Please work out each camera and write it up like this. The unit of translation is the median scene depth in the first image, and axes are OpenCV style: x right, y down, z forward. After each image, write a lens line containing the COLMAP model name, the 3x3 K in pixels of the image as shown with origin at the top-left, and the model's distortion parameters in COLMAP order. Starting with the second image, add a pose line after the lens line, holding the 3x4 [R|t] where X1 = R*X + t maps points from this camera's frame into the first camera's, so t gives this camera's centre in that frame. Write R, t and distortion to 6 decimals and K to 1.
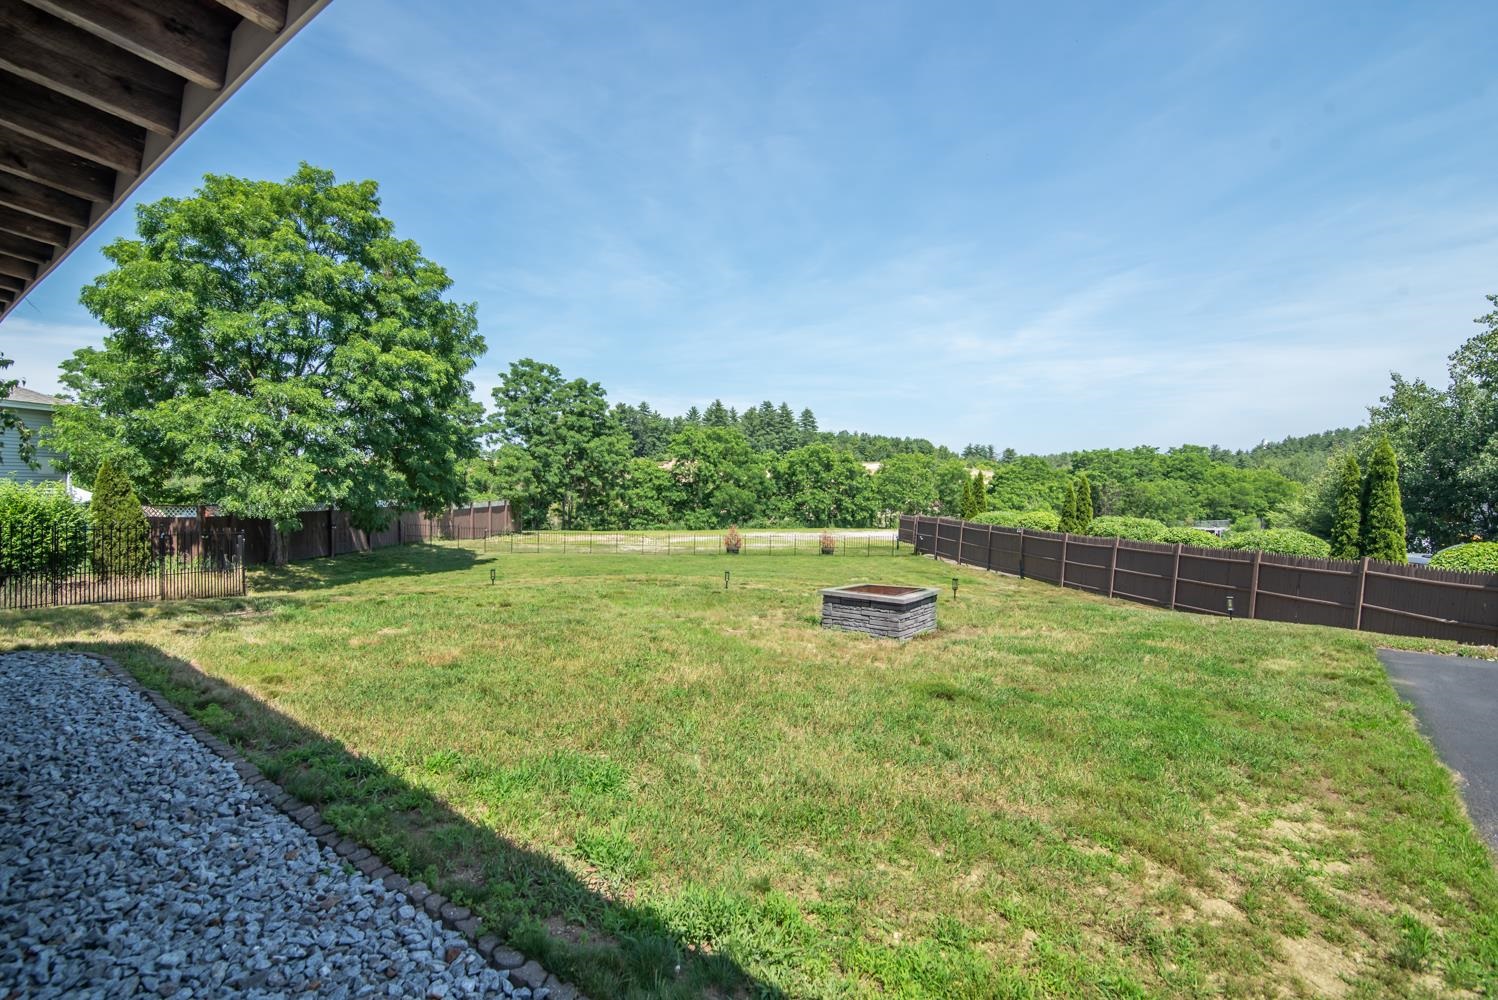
lens RADIAL K [[693.3, 0, 737.8], [0, 693.3, 544.5], [0, 0, 1]] dist [-0.017710, 0.000608]
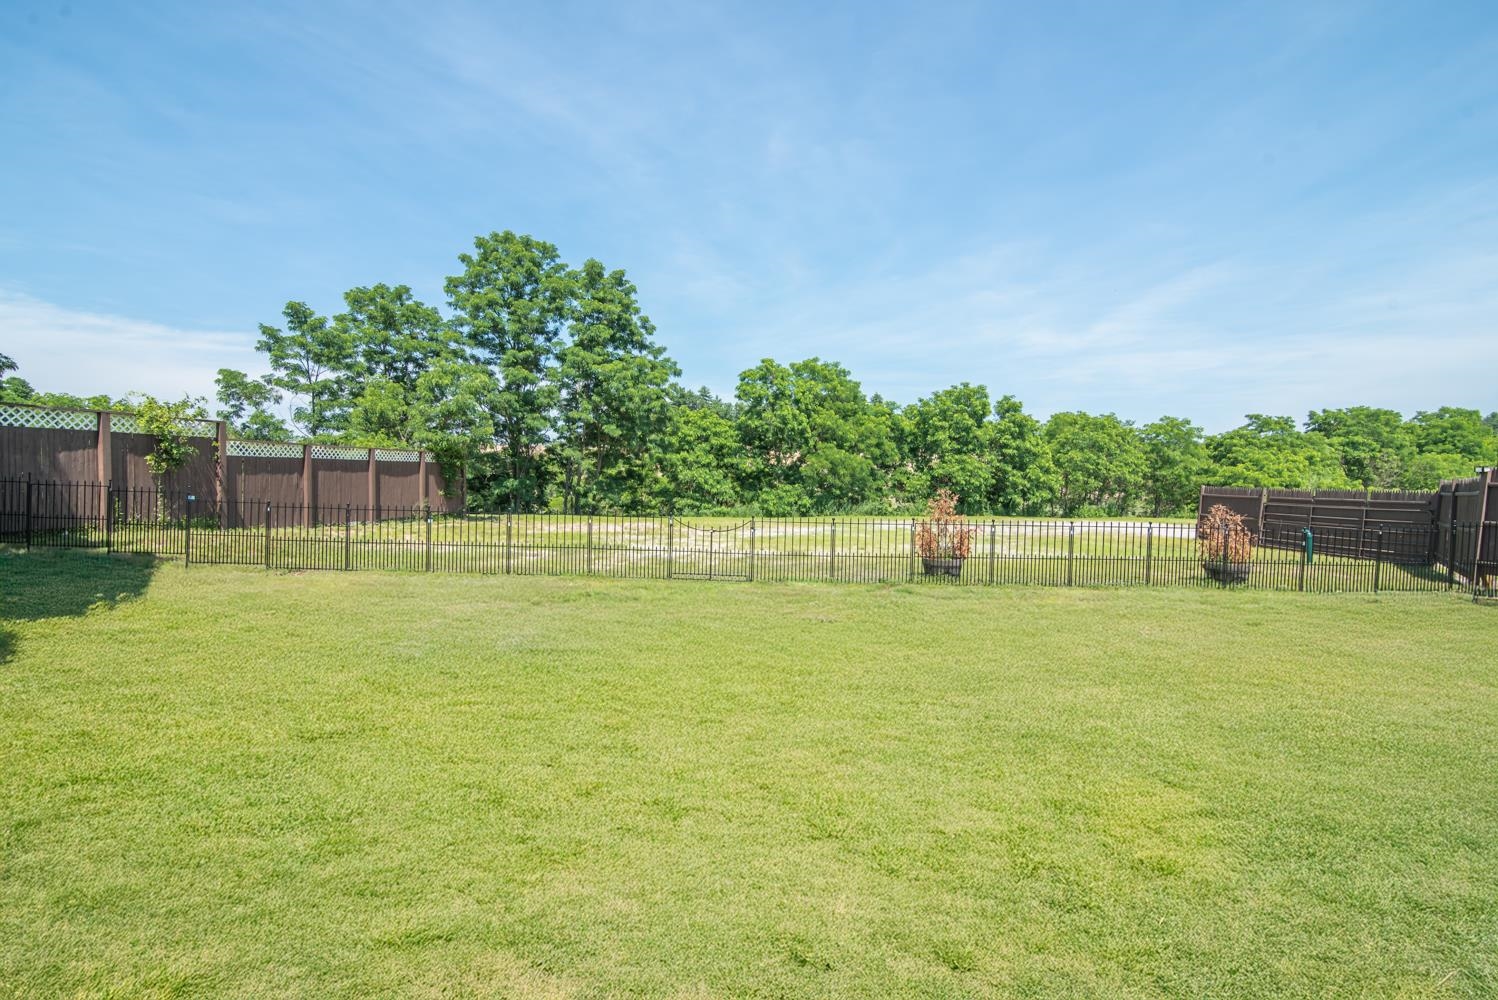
lens RADIAL K [[693.3, 0, 761.2], [0, 693.3, 520.6], [0, 0, 1]] dist [-0.017710, 0.000608]
pose [[0.998549, 0.006341, -0.053467, -0.039895], [-0.008045, 0.999465, -0.031710, 0.002495], [0.053237, 0.032094, 0.998066, 0.357526]]
